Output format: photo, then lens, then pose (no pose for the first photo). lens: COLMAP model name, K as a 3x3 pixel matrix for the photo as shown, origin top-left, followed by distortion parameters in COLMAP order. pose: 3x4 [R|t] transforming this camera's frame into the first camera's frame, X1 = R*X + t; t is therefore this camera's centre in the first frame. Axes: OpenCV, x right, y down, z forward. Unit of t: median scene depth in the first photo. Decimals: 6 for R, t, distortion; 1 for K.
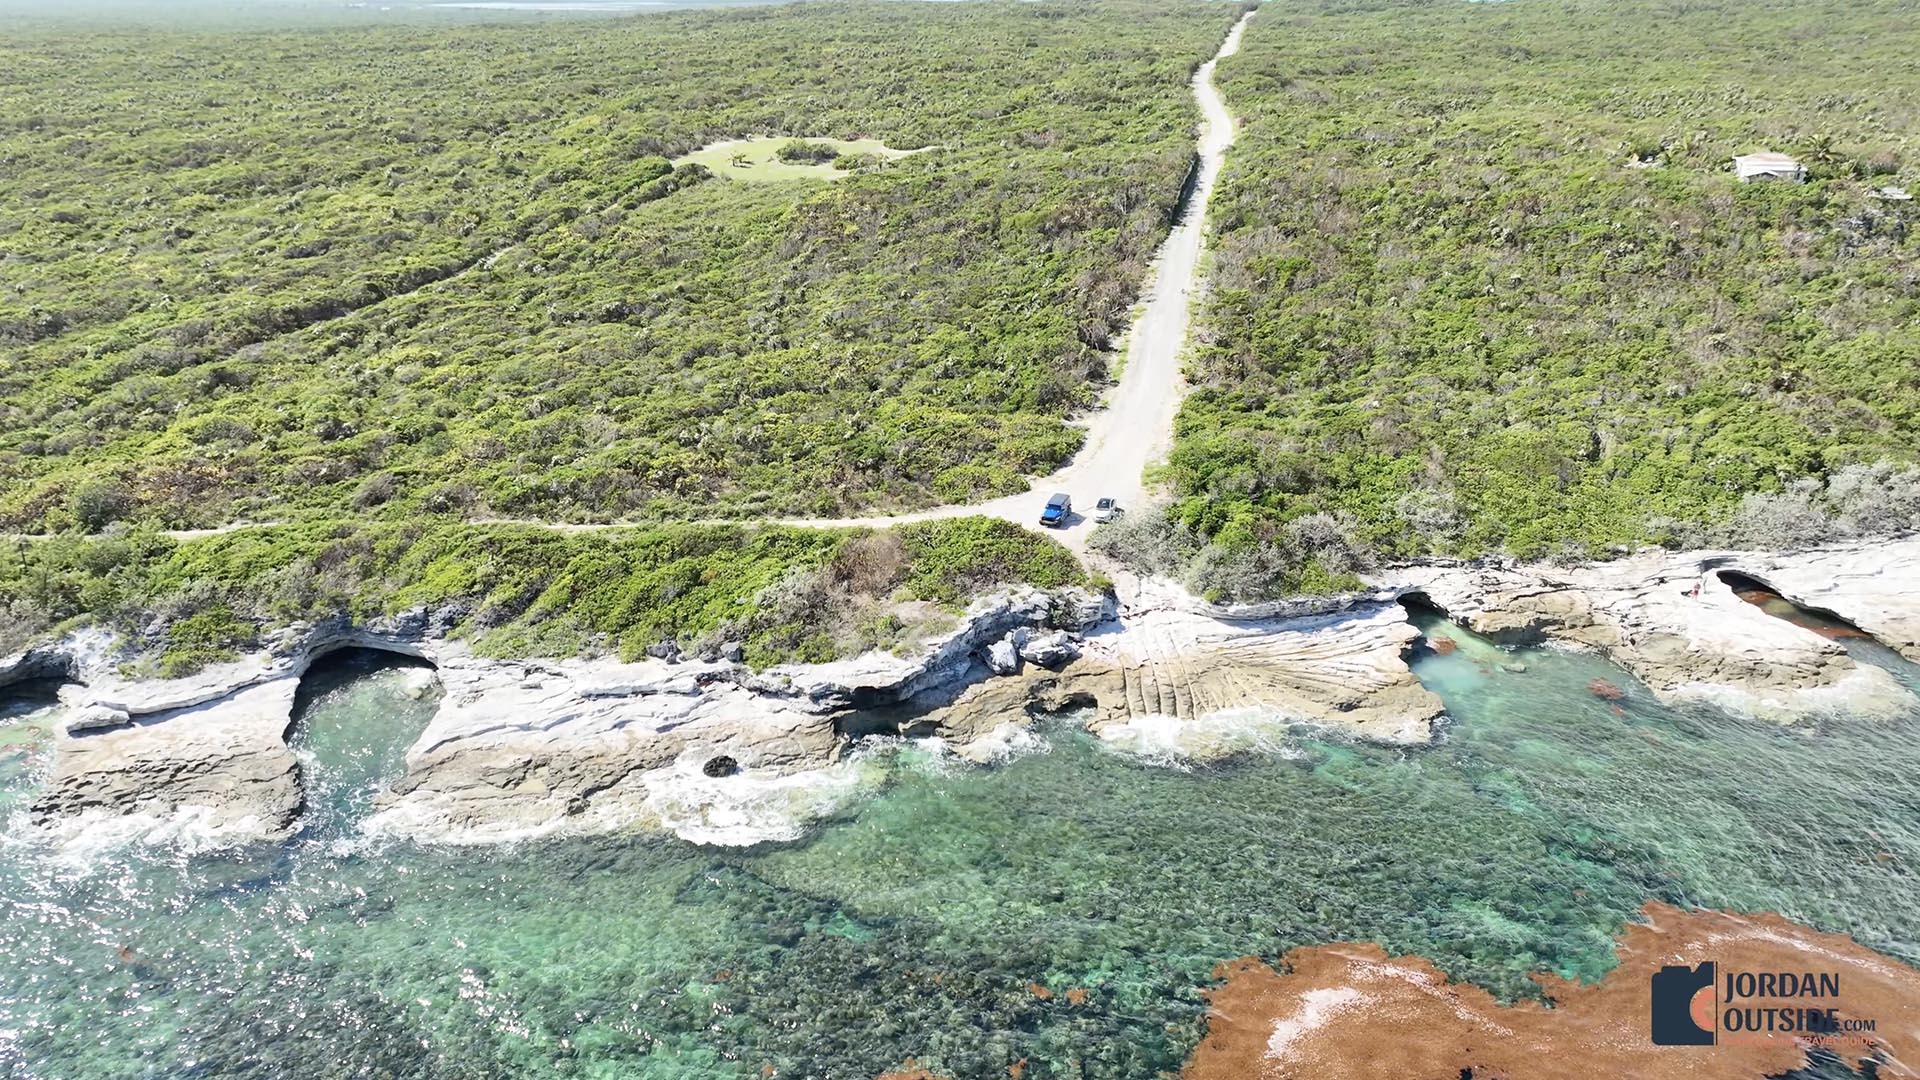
lens RADIAL K [[1474.9, 0, 960.0], [0, 1474.9, 540.0], [0, 0, 1]] dist [-0.002725, 0.028902]
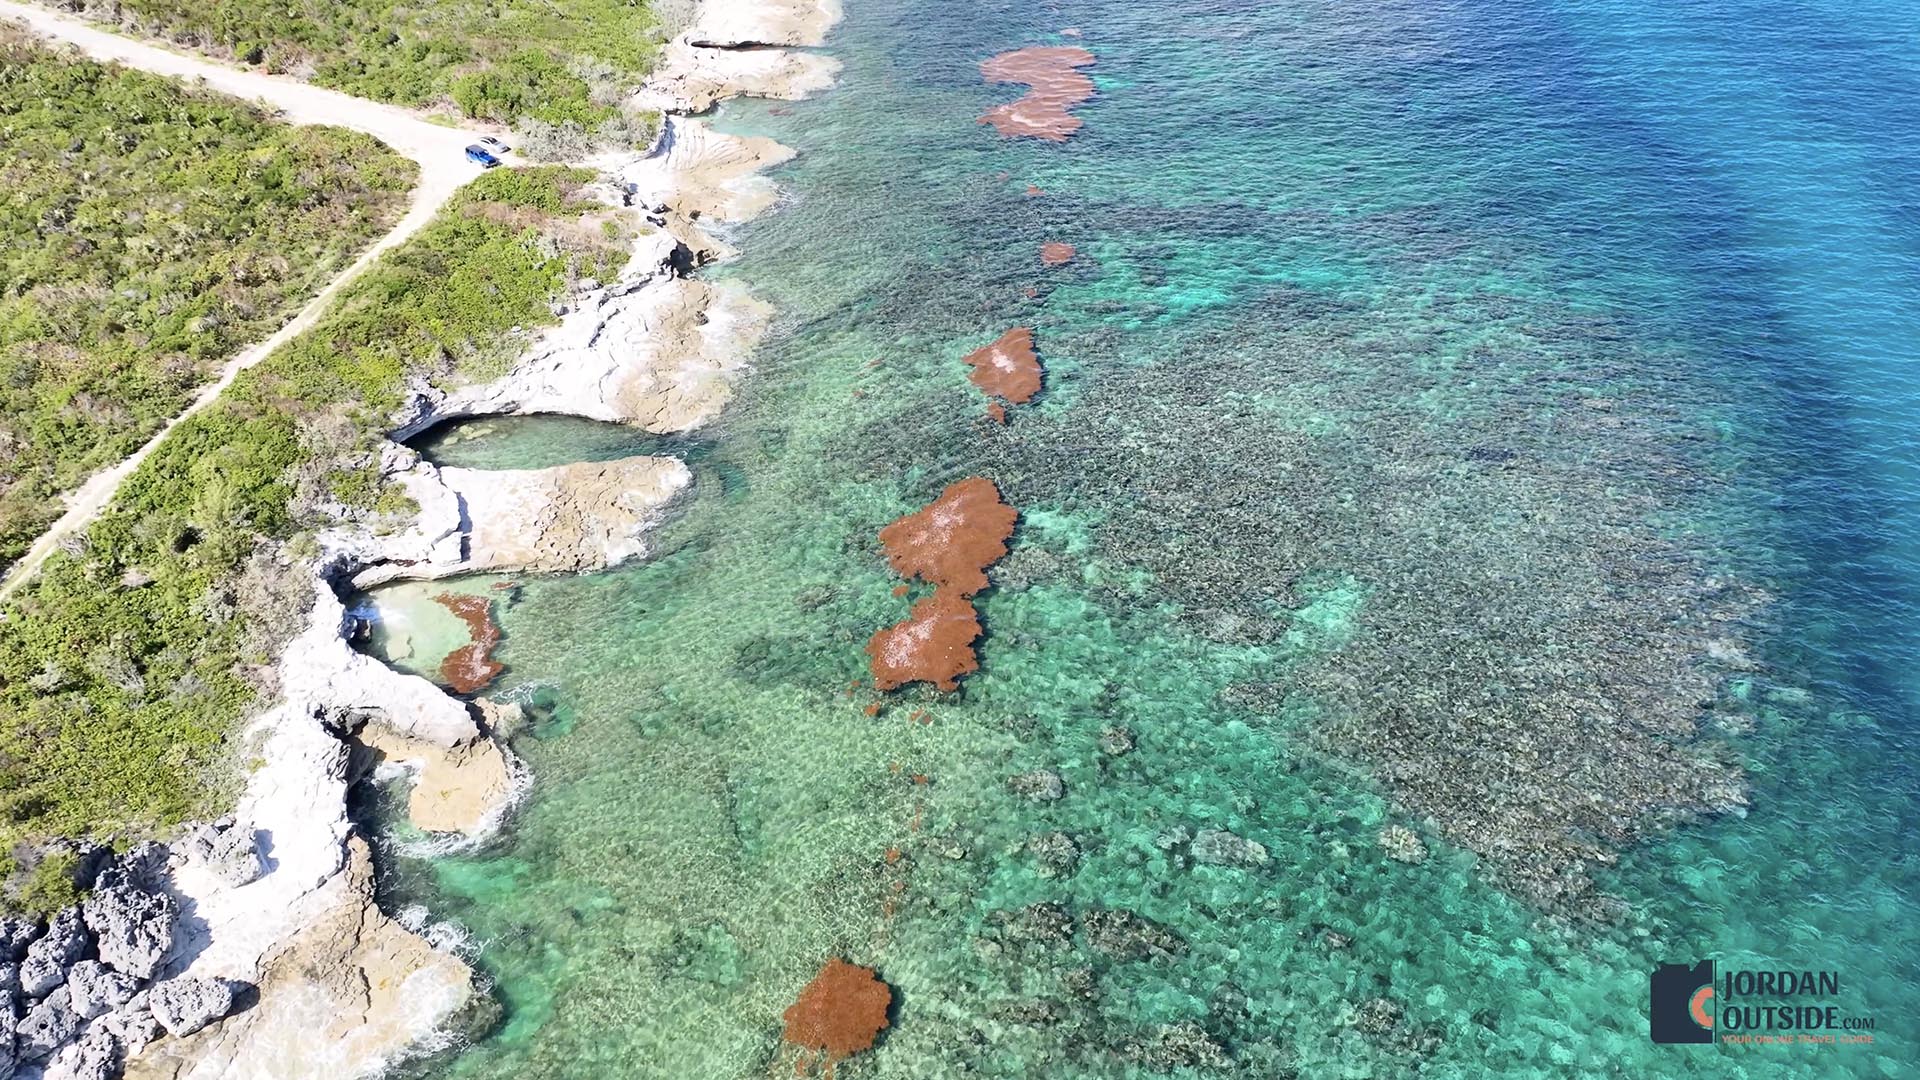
lens RADIAL K [[1474.9, 0, 960.0], [0, 1474.9, 540.0], [0, 0, 1]] dist [-0.002725, 0.028902]
pose [[0.207573, -0.573033, 0.792809, -1.347684], [0.340648, 0.802077, 0.490543, -0.302889], [-0.916991, 0.168245, 0.361692, 0.196778]]
